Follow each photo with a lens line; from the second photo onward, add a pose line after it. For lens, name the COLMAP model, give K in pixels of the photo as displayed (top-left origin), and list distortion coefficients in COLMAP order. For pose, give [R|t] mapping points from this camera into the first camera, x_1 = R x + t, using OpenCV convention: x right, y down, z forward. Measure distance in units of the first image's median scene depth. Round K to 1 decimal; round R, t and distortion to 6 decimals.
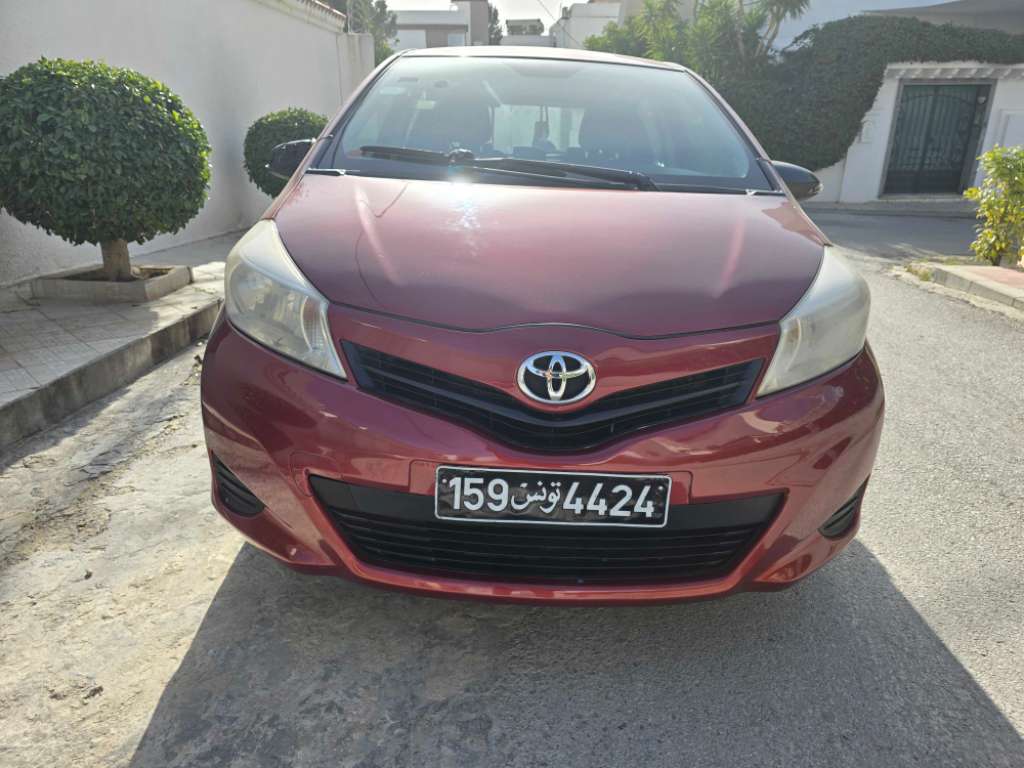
lens RADIAL K [[692.2, 0, 506.3], [0, 692.2, 390.2], [0, 0, 1]] dist [0.046950, -0.040051]
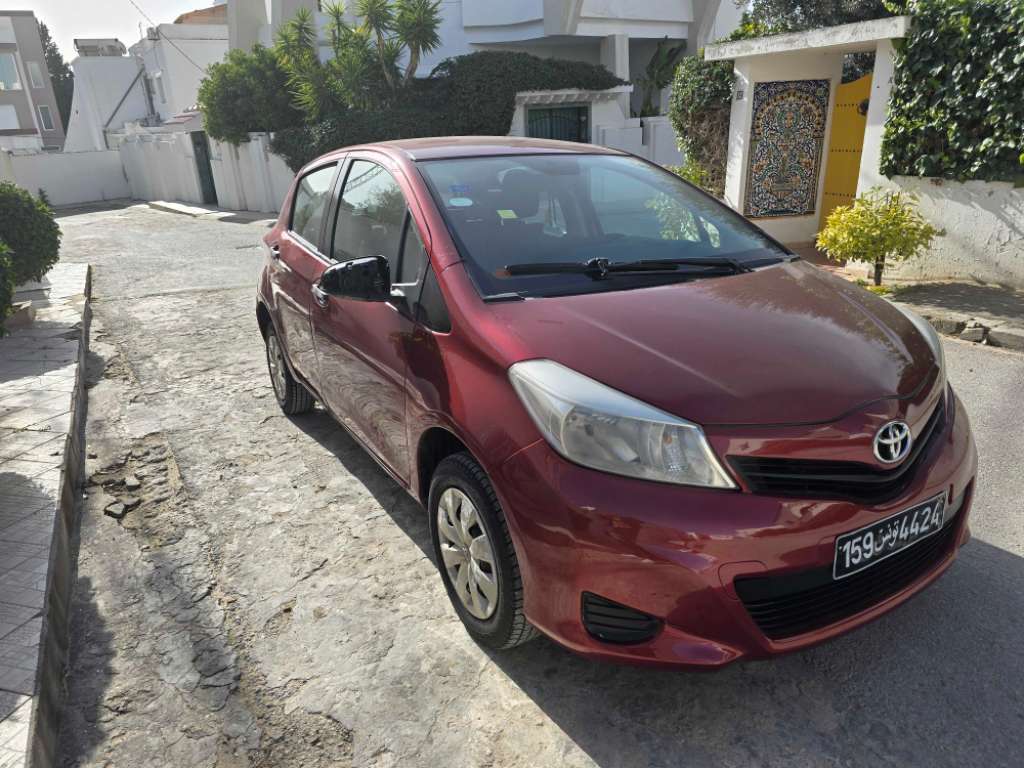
lens RADIAL K [[692.2, 0, 503.7], [0, 692.2, 384.7], [0, 0, 1]] dist [0.046950, -0.040051]
pose [[0.863352, -0.216876, 0.455619, -0.115890], [0.228658, 0.973048, 0.029891, -0.033749], [-0.449822, 0.078374, 0.889673, 0.016149]]
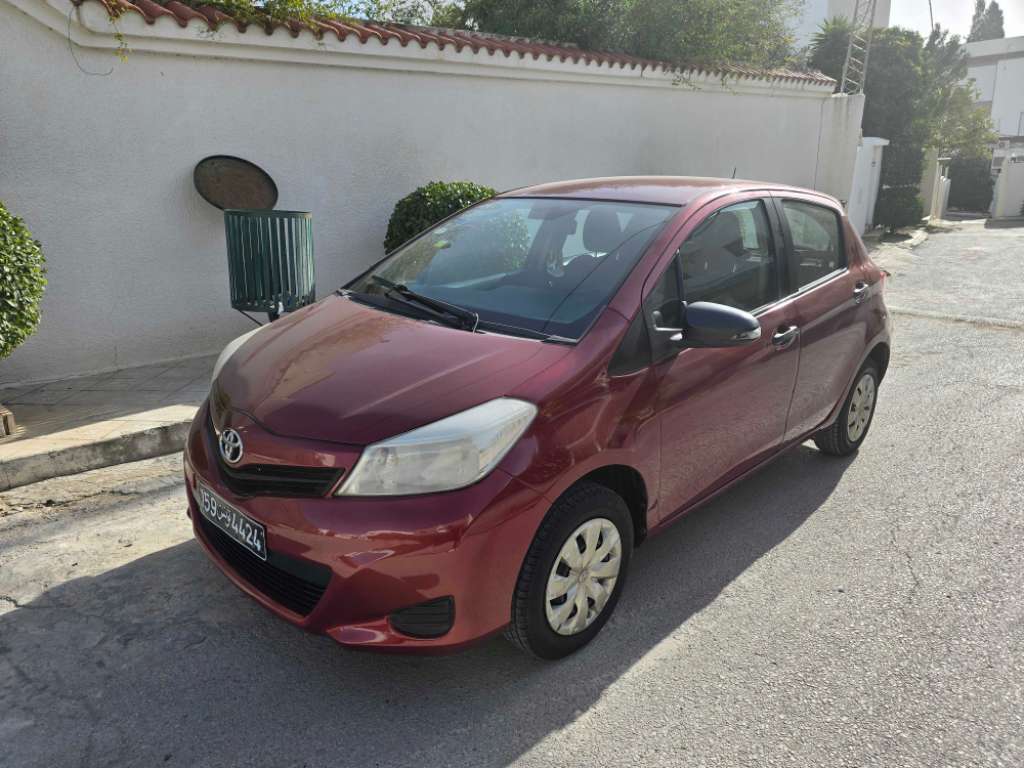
lens RADIAL K [[692.2, 0, 495.2], [0, 692.2, 381.1], [0, 0, 1]] dist [0.046950, -0.040051]
pose [[0.707825, 0.164184, -0.687043, 0.166687], [-0.212981, 0.976955, 0.014042, -0.033134], [0.673516, 0.136387, 0.726481, 0.021147]]
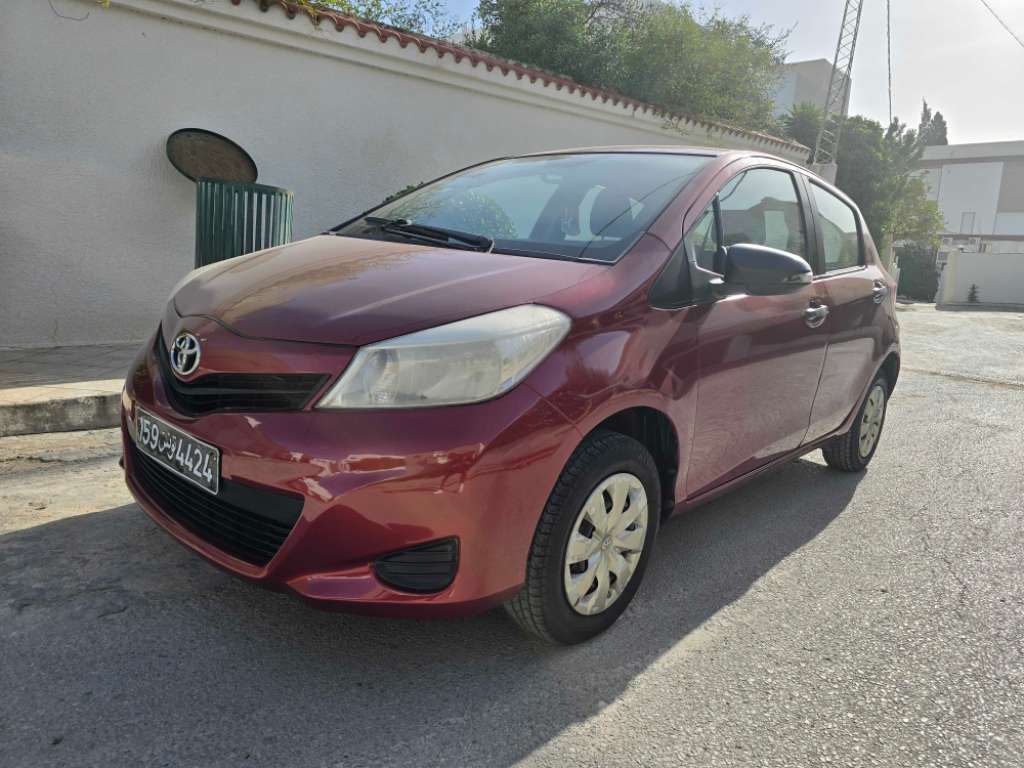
lens RADIAL K [[692.2, 0, 509.9], [0, 692.2, 377.6], [0, 0, 1]] dist [0.046950, -0.040051]
pose [[0.748298, 0.146700, -0.646938, 0.143978], [-0.268583, 0.958731, -0.093263, -0.001719], [0.606558, 0.243545, 0.756818, 0.039323]]
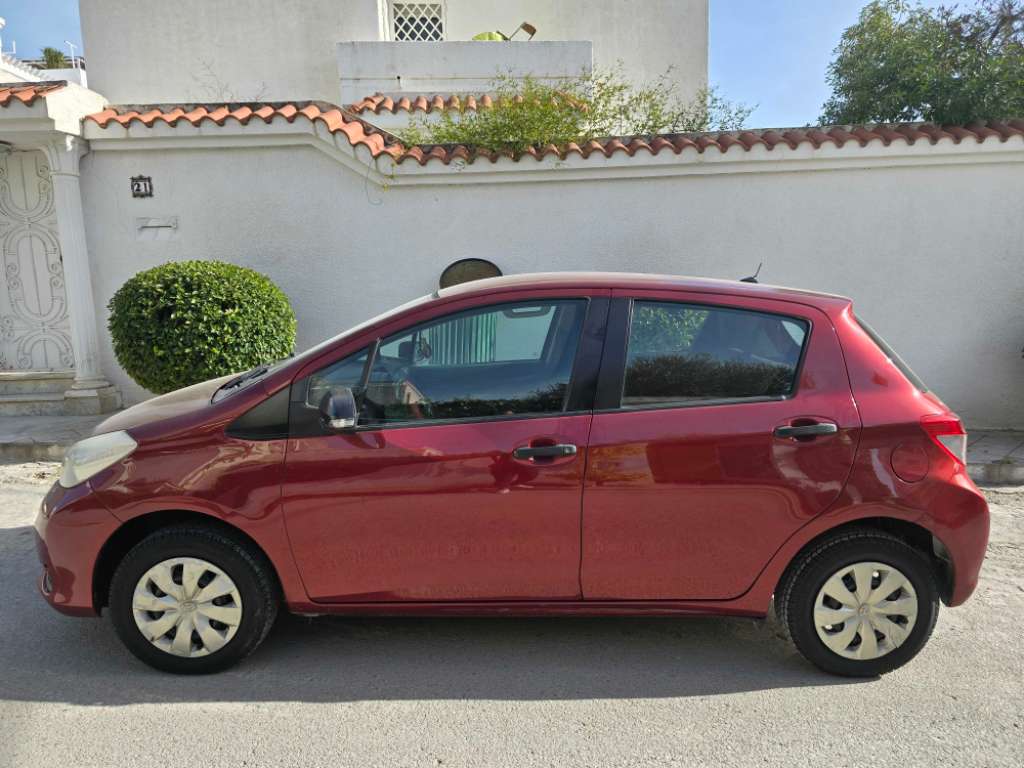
lens RADIAL K [[692.2, 0, 518.7], [0, 692.2, 386.7], [0, 0, 1]] dist [0.046950, -0.040051]
pose [[0.030244, 0.122939, -0.991953, 0.266092], [-0.344549, 0.932865, 0.105111, -0.101403], [0.938281, 0.338598, 0.070573, 0.223951]]
